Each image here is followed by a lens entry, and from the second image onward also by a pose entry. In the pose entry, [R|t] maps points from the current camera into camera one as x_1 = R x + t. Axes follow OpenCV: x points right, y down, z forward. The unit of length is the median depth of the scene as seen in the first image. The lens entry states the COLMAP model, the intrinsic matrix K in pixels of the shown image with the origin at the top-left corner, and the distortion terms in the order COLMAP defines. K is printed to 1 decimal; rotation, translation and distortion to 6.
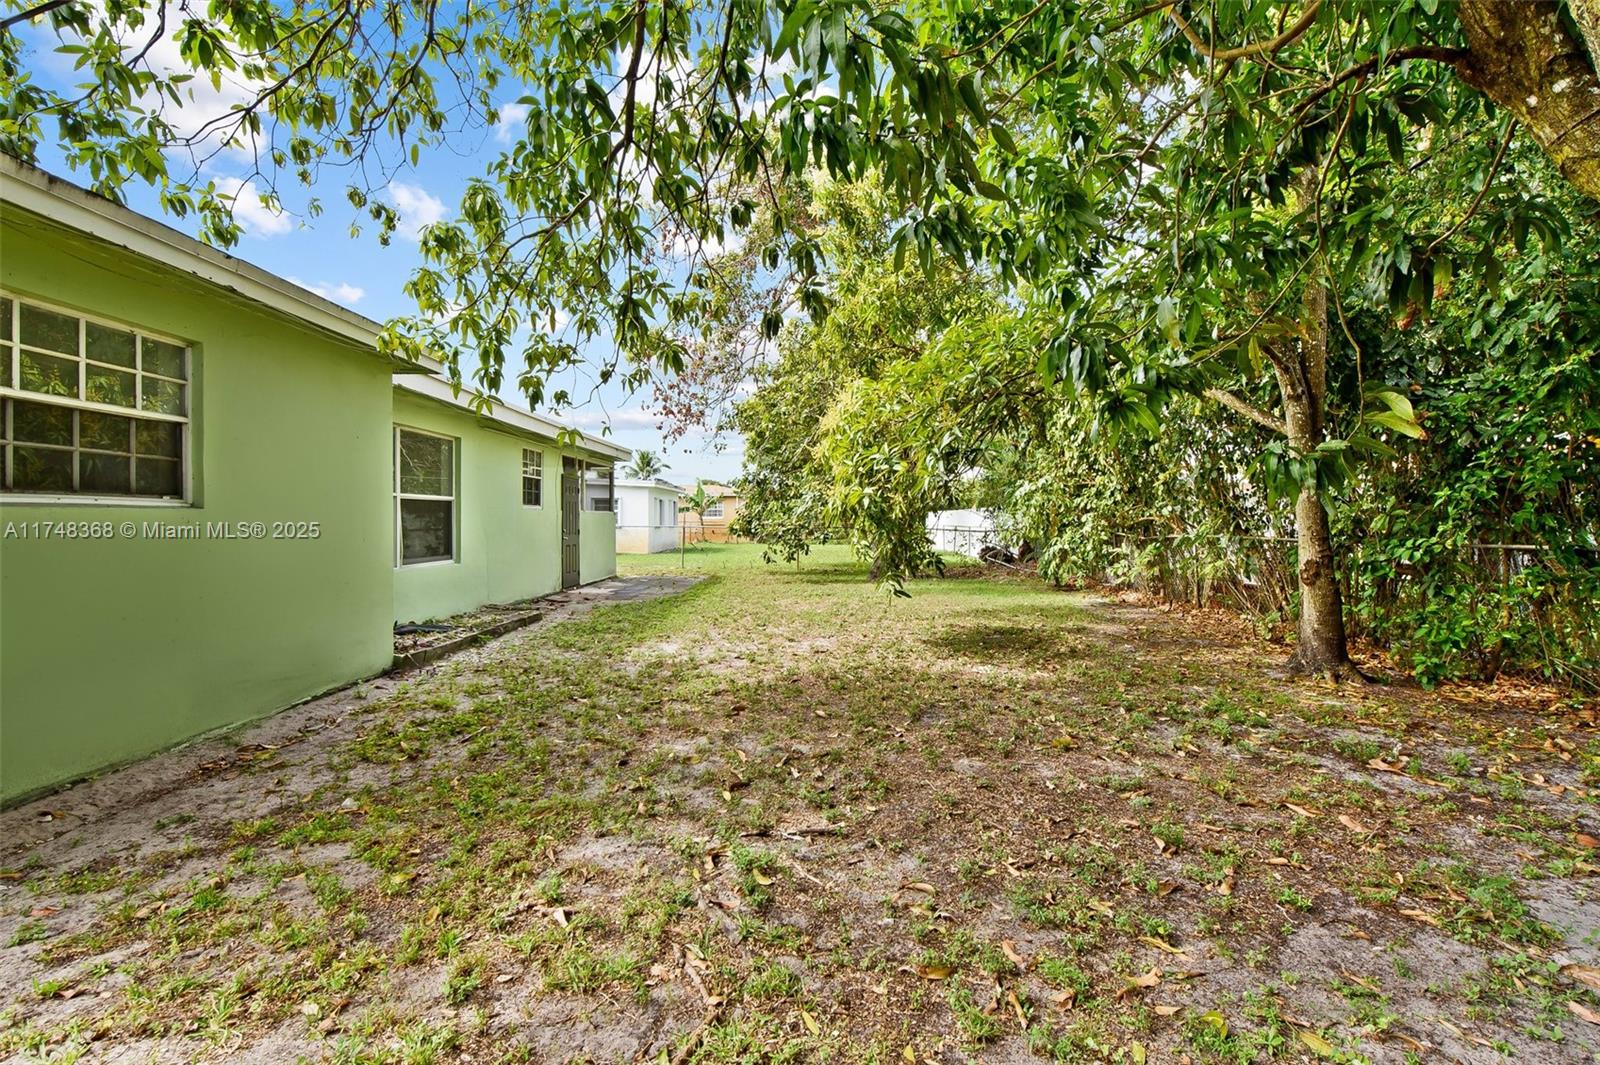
lens RADIAL K [[743.0, 0, 803.2], [0, 743.0, 521.6], [0, 0, 1]] dist [0.008428, -0.000421]
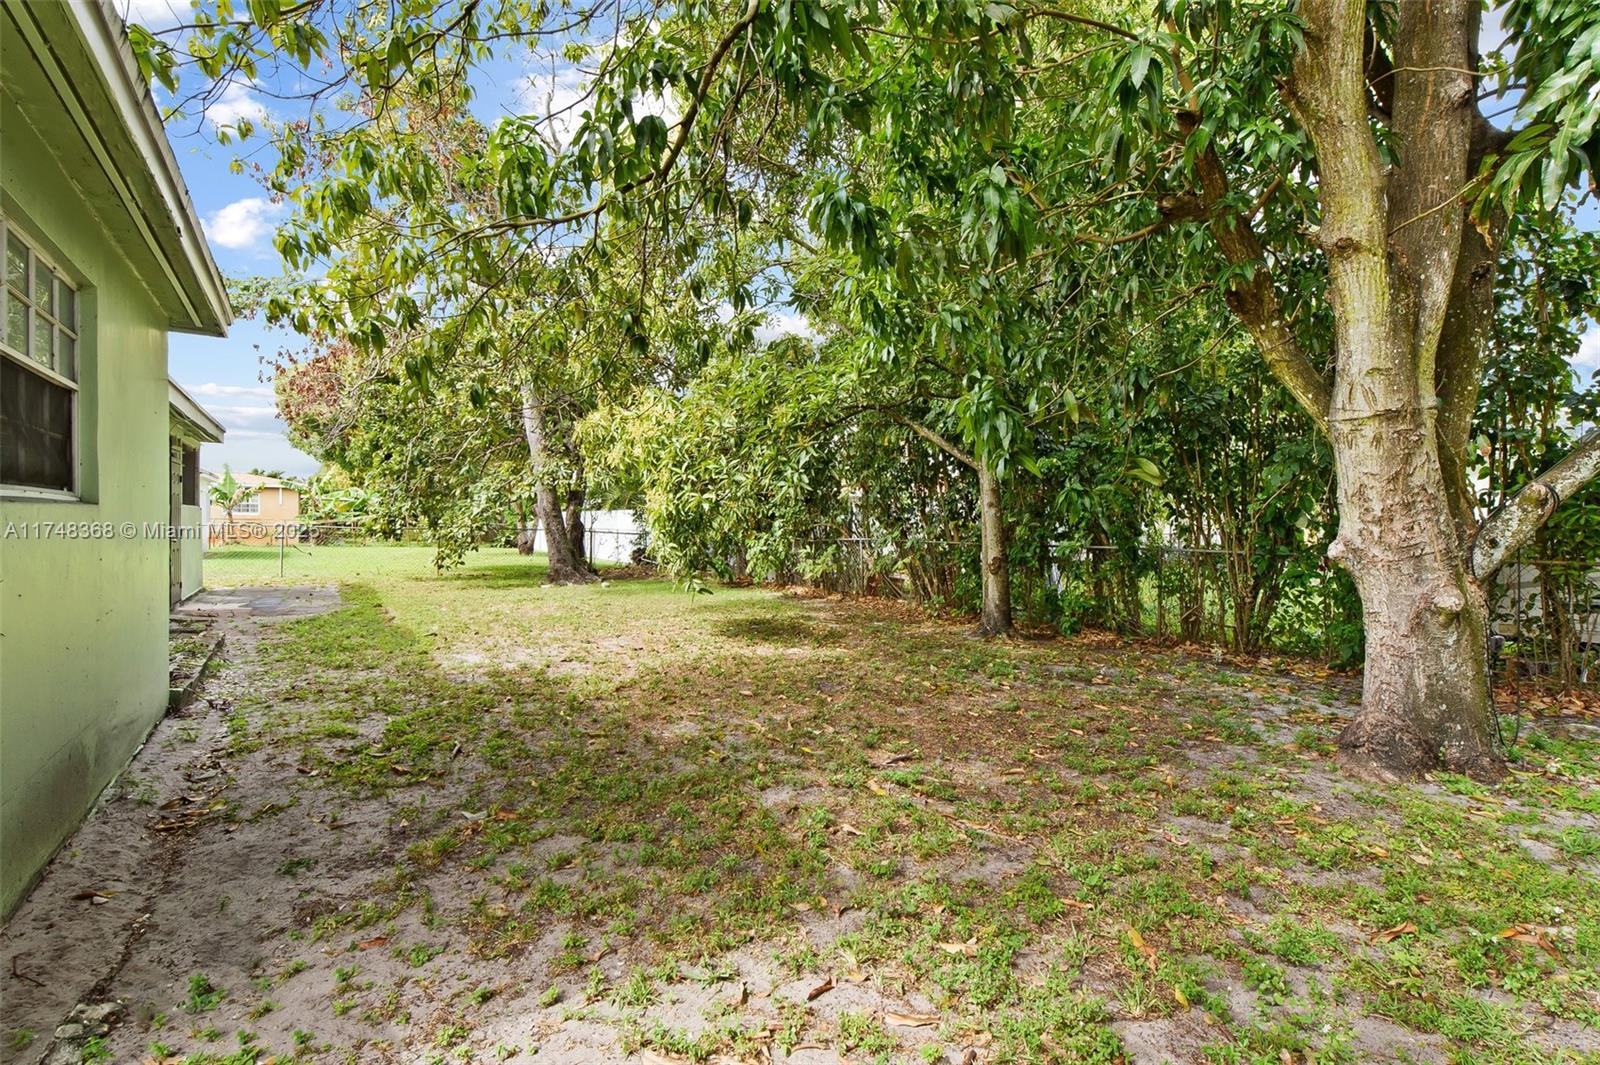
lens RADIAL K [[743.0, 0, 802.9], [0, 743.0, 538.5], [0, 0, 1]] dist [0.008428, -0.000421]
pose [[0.850943, 0.002161, 0.525254, -0.681938], [-0.012614, 0.999787, 0.016323, -0.004668], [-0.525107, -0.020516, 0.850789, -0.042532]]
